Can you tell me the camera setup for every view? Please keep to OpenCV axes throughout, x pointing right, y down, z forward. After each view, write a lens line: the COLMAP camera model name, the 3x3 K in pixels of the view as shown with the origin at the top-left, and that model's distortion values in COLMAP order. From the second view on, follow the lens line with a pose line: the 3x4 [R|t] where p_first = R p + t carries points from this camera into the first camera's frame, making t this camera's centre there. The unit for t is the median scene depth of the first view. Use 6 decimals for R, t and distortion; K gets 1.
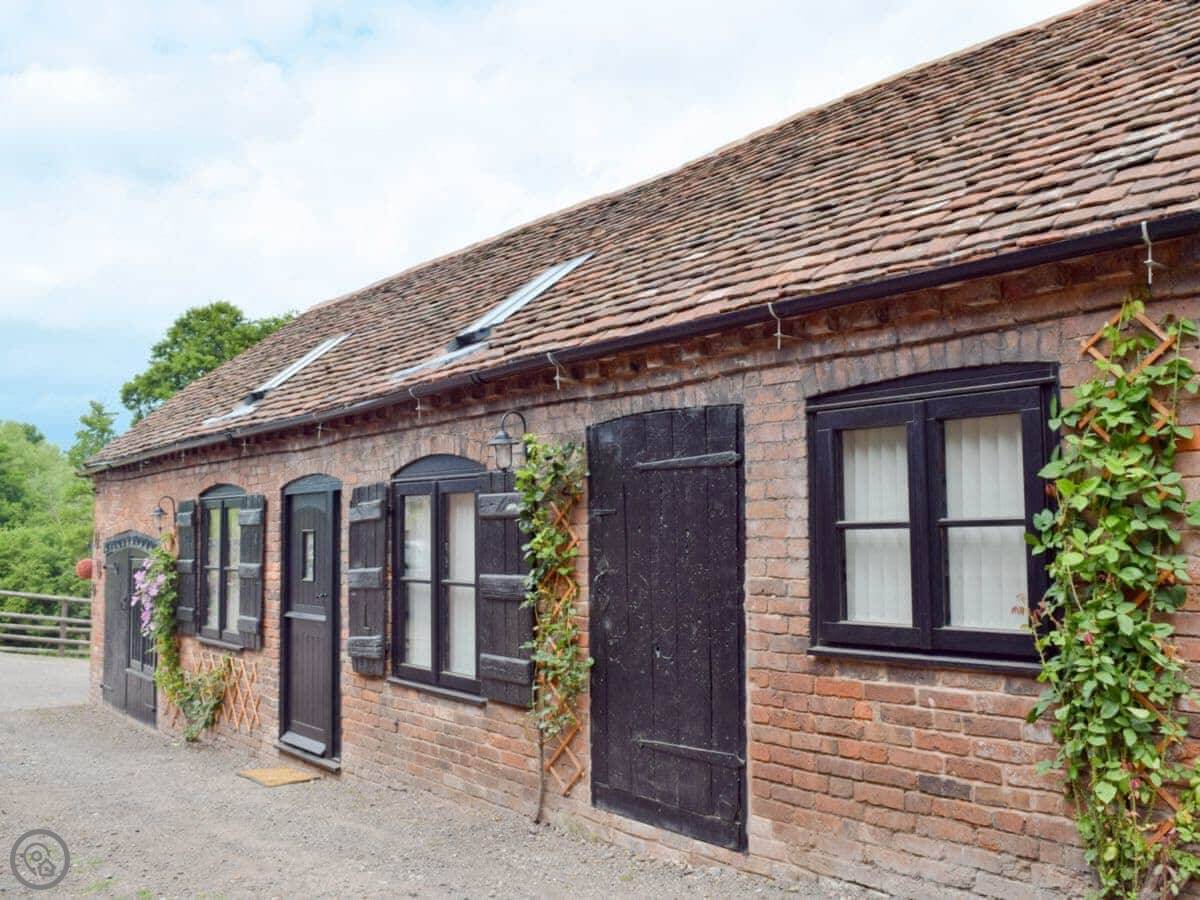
lens RADIAL K [[1126.8, 0, 600.0], [0, 1126.8, 450.0], [0, 0, 1]] dist [-0.098043, 0.002419]
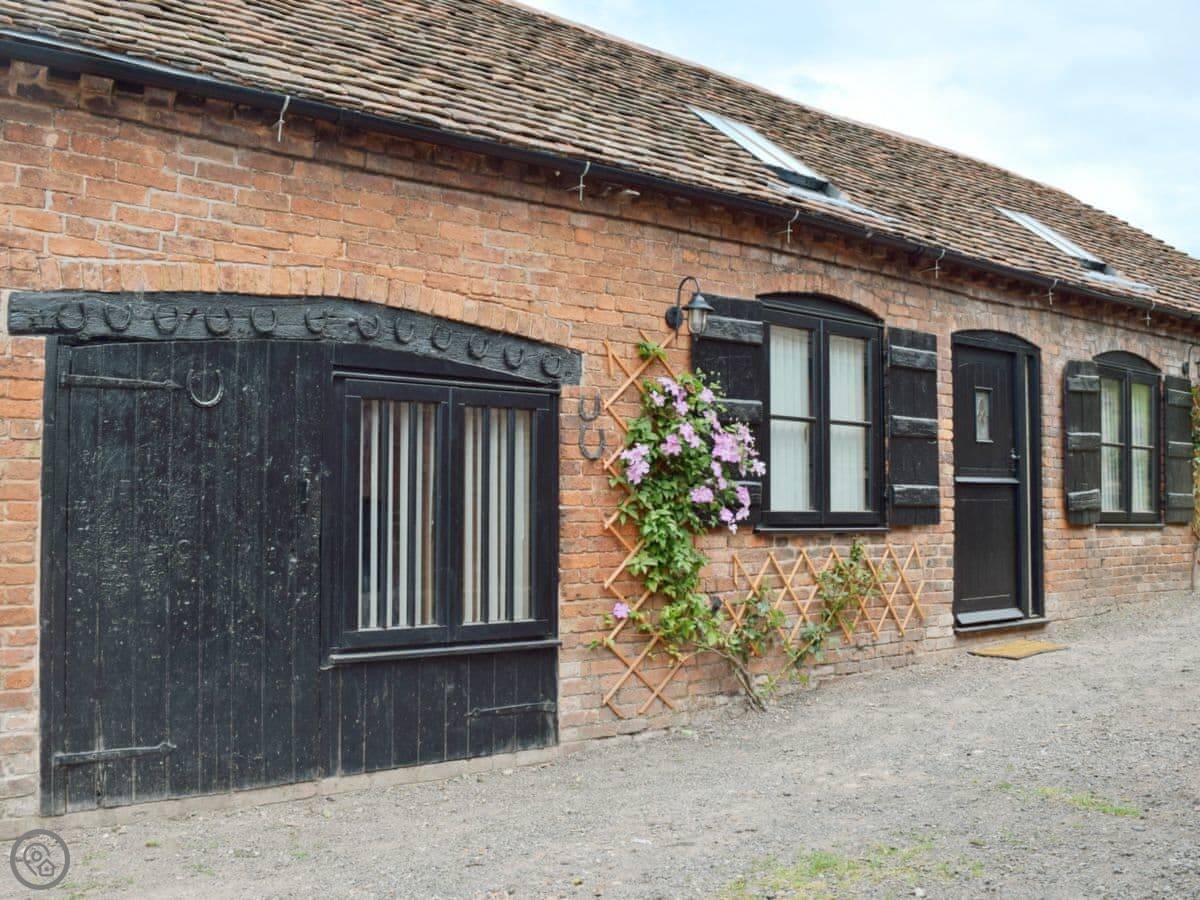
lens RADIAL K [[1126.8, 0, 600.0], [0, 1126.8, 450.0], [0, 0, 1]] dist [-0.098043, 0.002419]
pose [[-0.035602, 0.037596, 0.998659, -1.268125], [-0.105913, 0.993522, -0.041178, 0.213001], [-0.993738, -0.107237, -0.031390, 1.466951]]
